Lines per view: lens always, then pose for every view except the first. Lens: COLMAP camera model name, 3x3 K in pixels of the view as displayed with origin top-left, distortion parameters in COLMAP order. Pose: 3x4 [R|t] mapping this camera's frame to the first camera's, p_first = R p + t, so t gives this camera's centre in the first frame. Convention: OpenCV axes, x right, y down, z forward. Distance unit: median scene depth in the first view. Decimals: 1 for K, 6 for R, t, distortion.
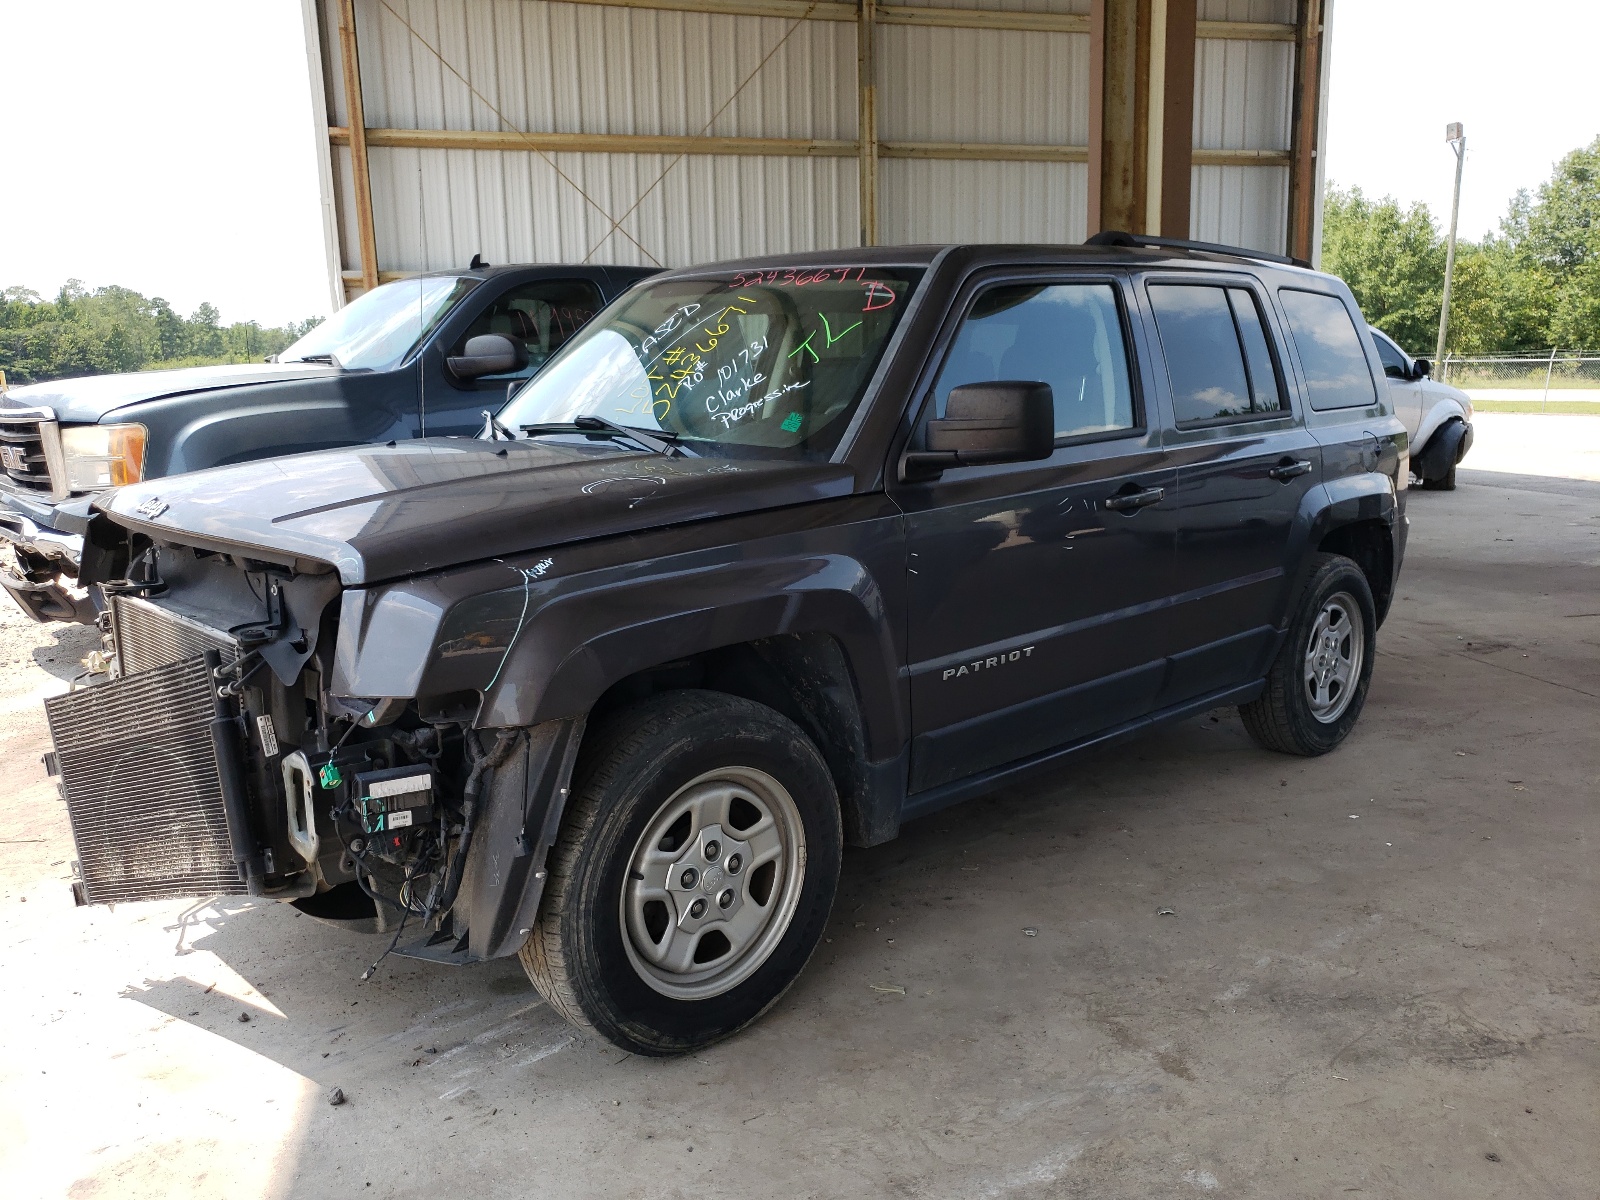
lens RADIAL K [[1272.8, 0, 799.1], [0, 1272.8, 596.2], [0, 0, 1]] dist [0.007773, 0.014376]
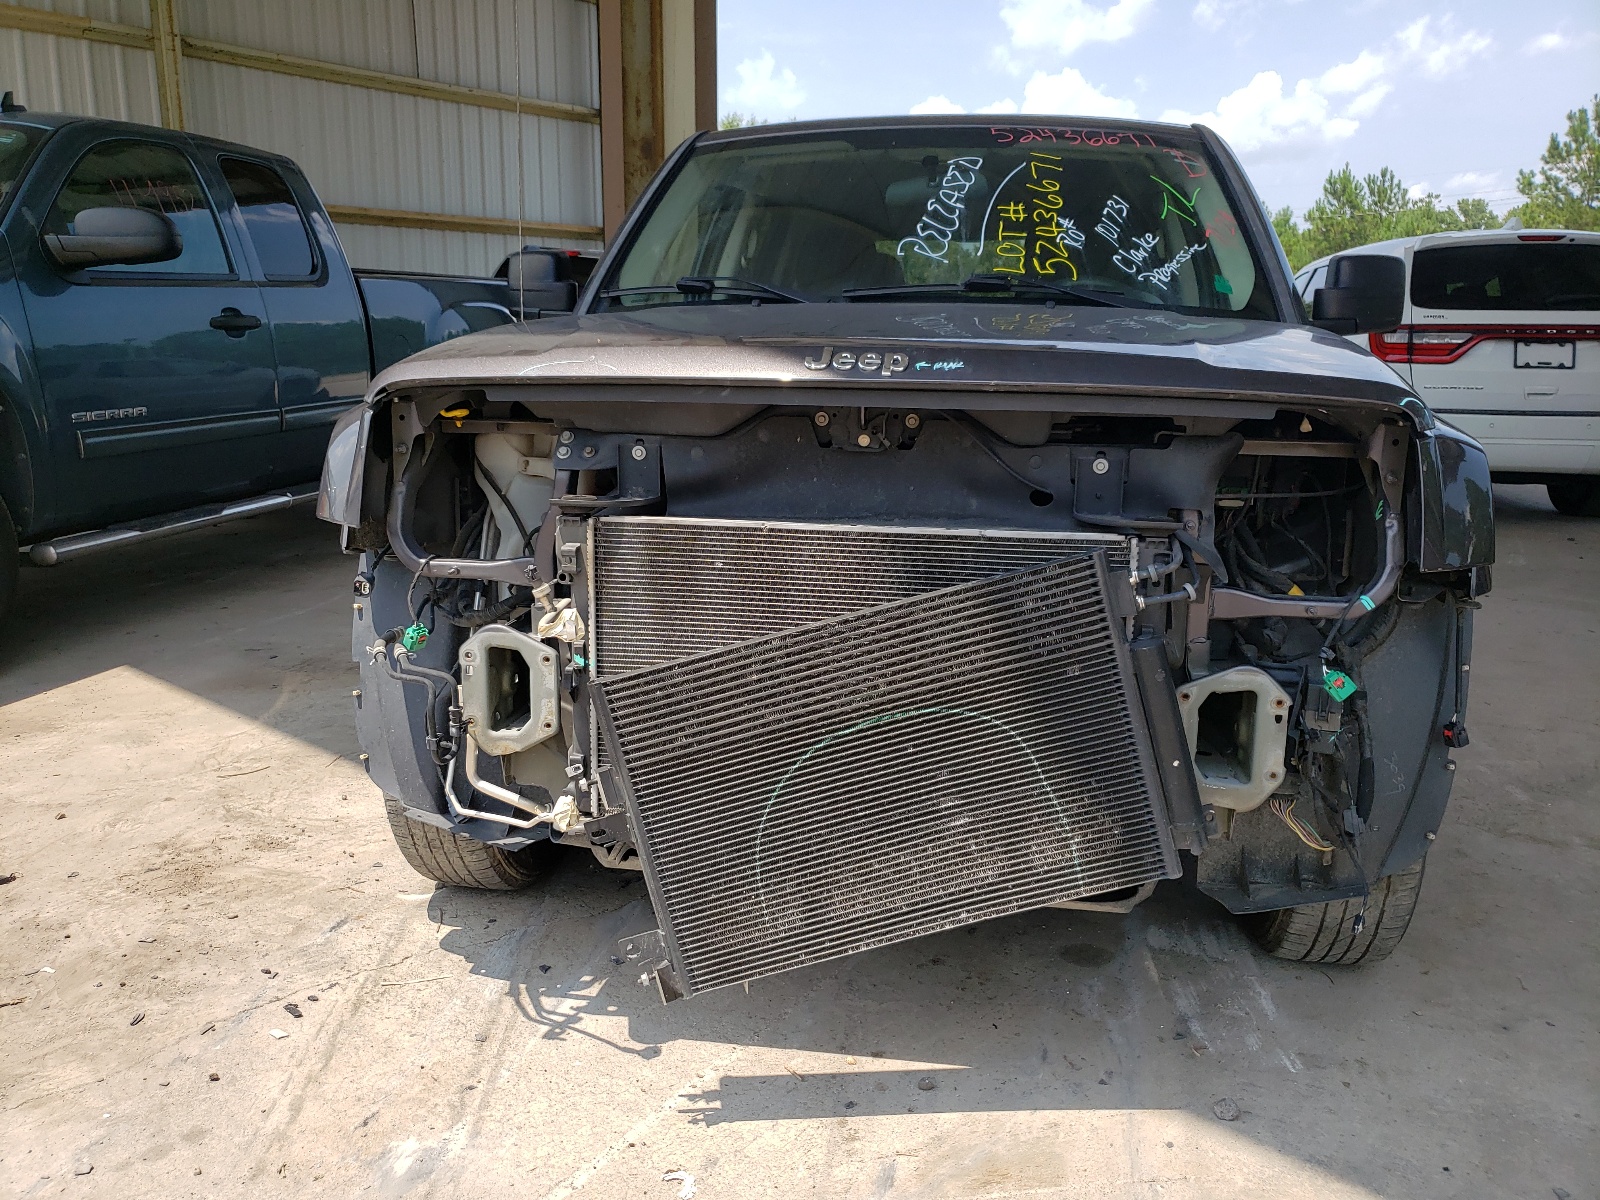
lens RADIAL K [[1272.8, 0, 808.9], [0, 1272.8, 593.9], [0, 0, 1]] dist [0.007773, 0.014376]
pose [[0.800897, -0.102049, 0.590043, -0.141916], [0.087136, 0.994744, 0.053768, 0.002017], [-0.592429, 0.008351, 0.805580, 0.074227]]
